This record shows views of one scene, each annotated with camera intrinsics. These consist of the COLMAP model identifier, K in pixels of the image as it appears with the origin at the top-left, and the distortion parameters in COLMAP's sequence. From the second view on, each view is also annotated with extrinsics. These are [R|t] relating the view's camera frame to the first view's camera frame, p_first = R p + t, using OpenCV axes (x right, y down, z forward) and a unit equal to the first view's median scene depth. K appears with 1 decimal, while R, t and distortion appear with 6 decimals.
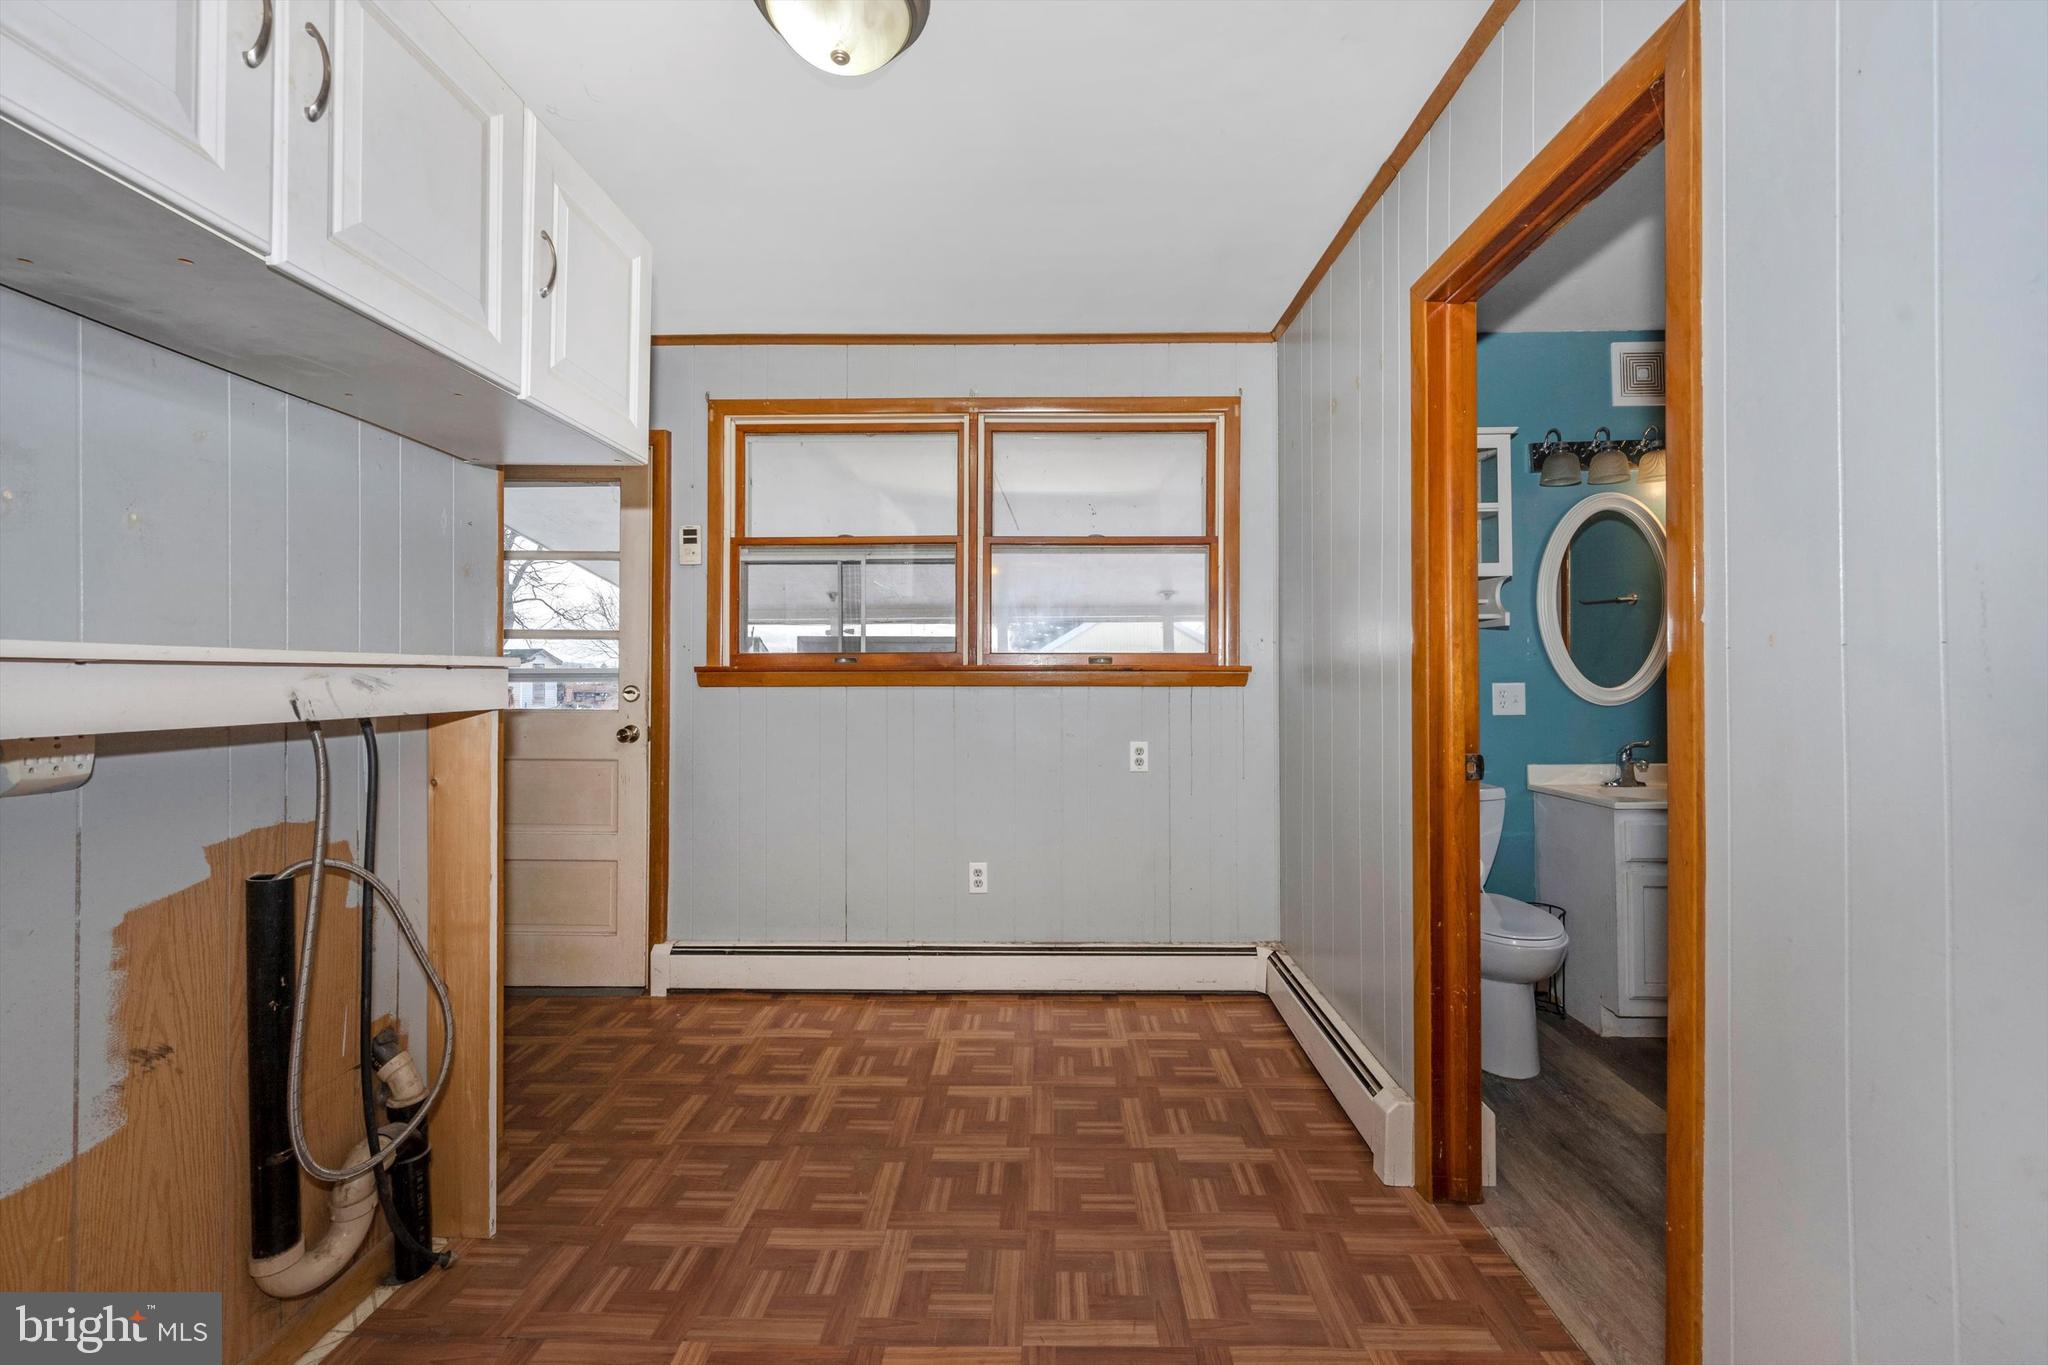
lens RADIAL K [[791.1, 0, 1045.6], [0, 791.1, 641.8], [0, 0, 1]] dist [-0.004573, 0.000310]
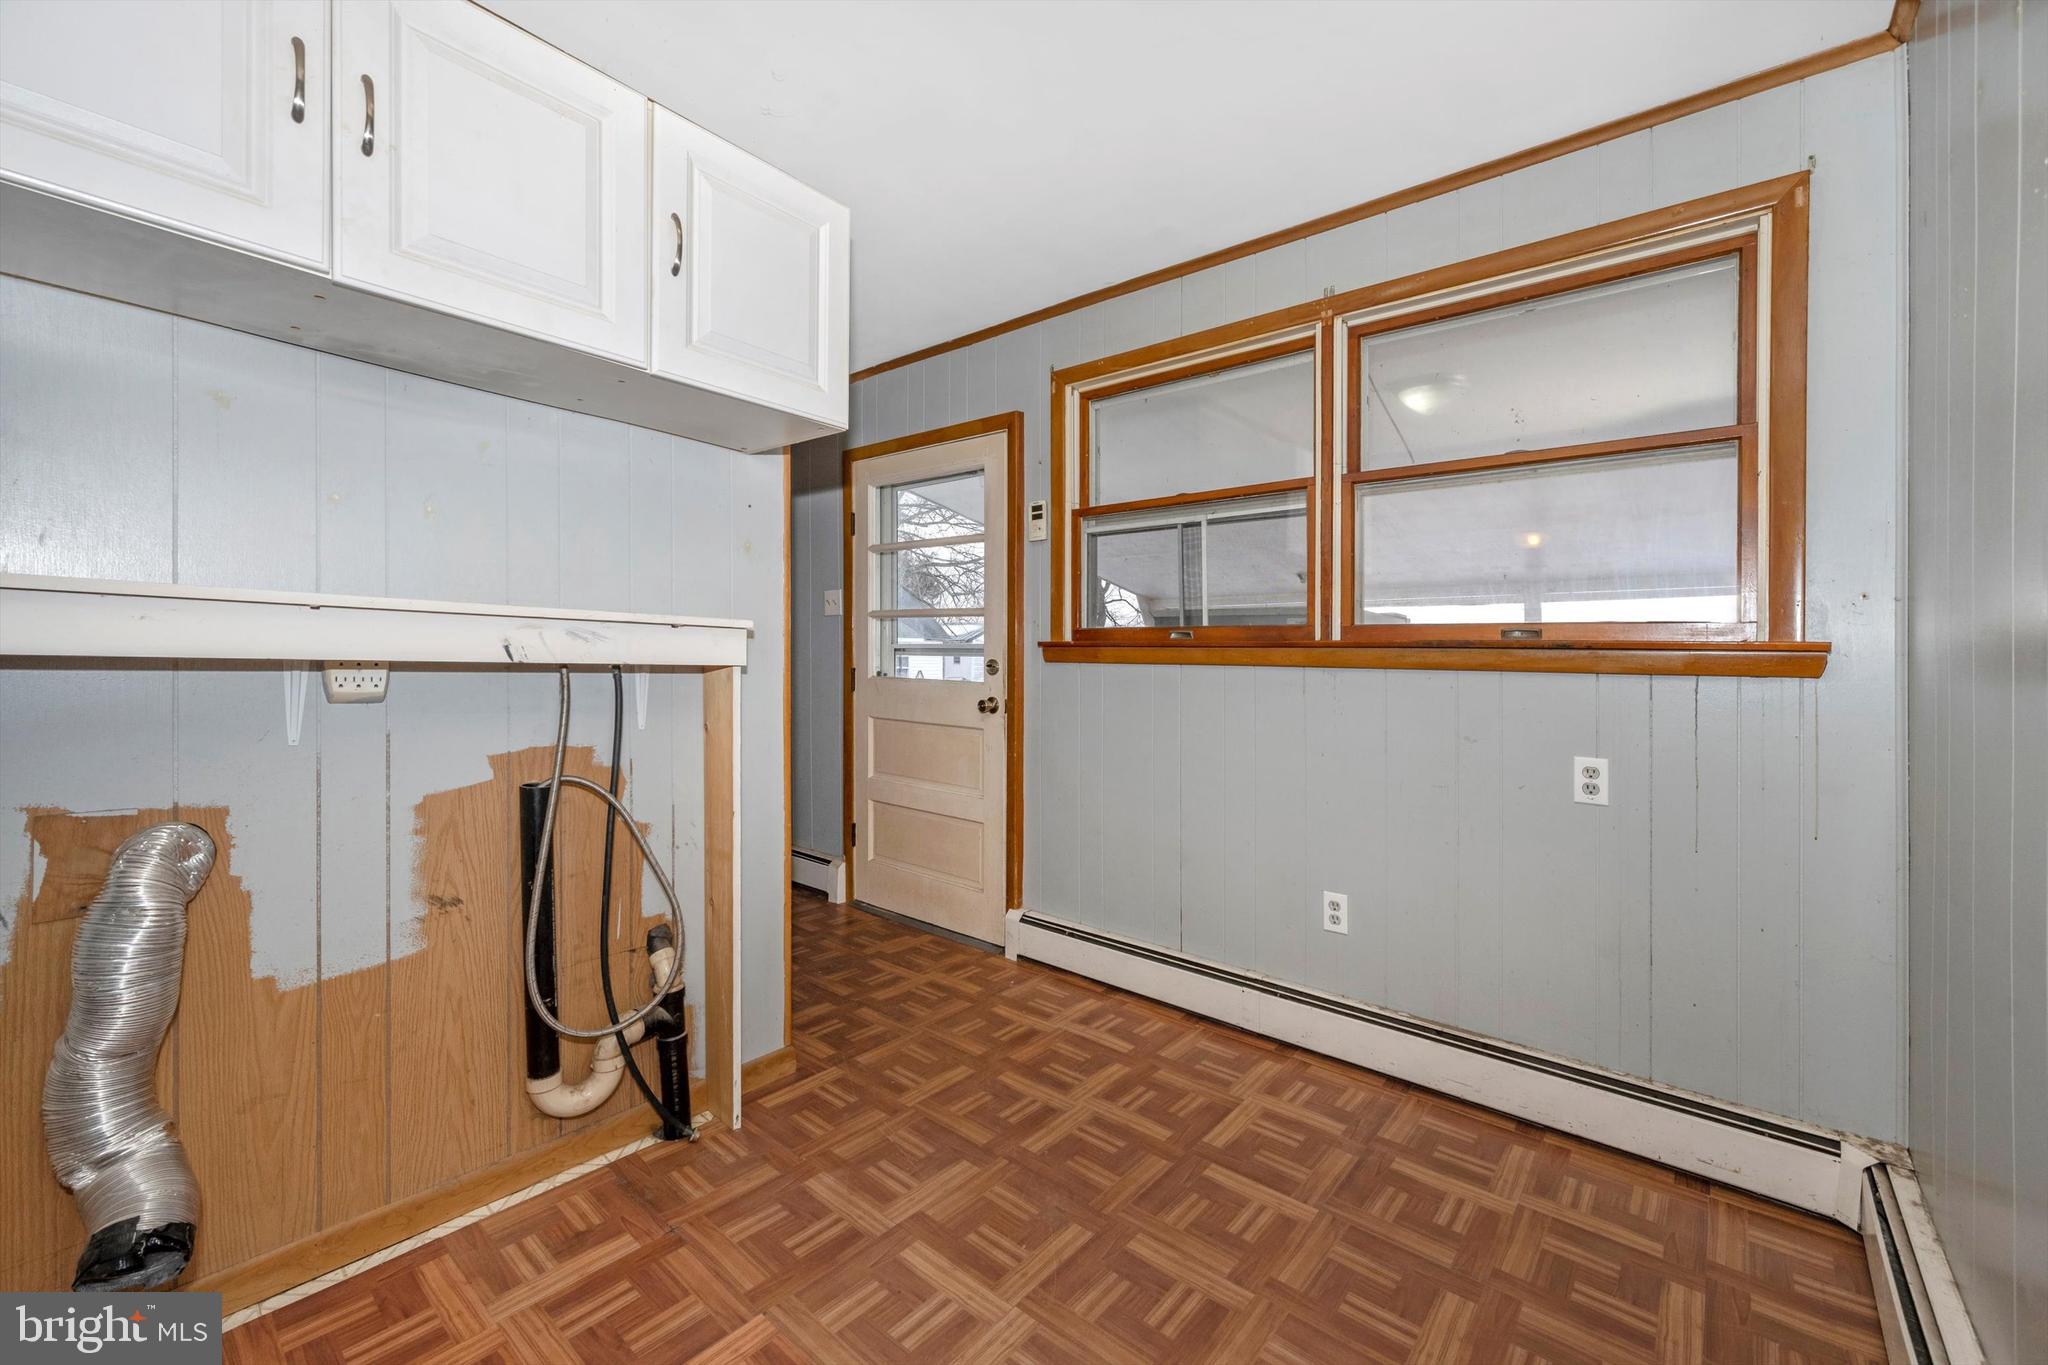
lens RADIAL K [[791.1, 0, 1060.4], [0, 791.1, 646.4], [0, 0, 1]] dist [-0.004573, 0.000310]
pose [[0.770750, 0.001956, -0.637135, 0.231251], [0.005245, 0.999942, 0.009415, 0.029974], [0.637116, -0.010599, 0.770695, 0.258286]]
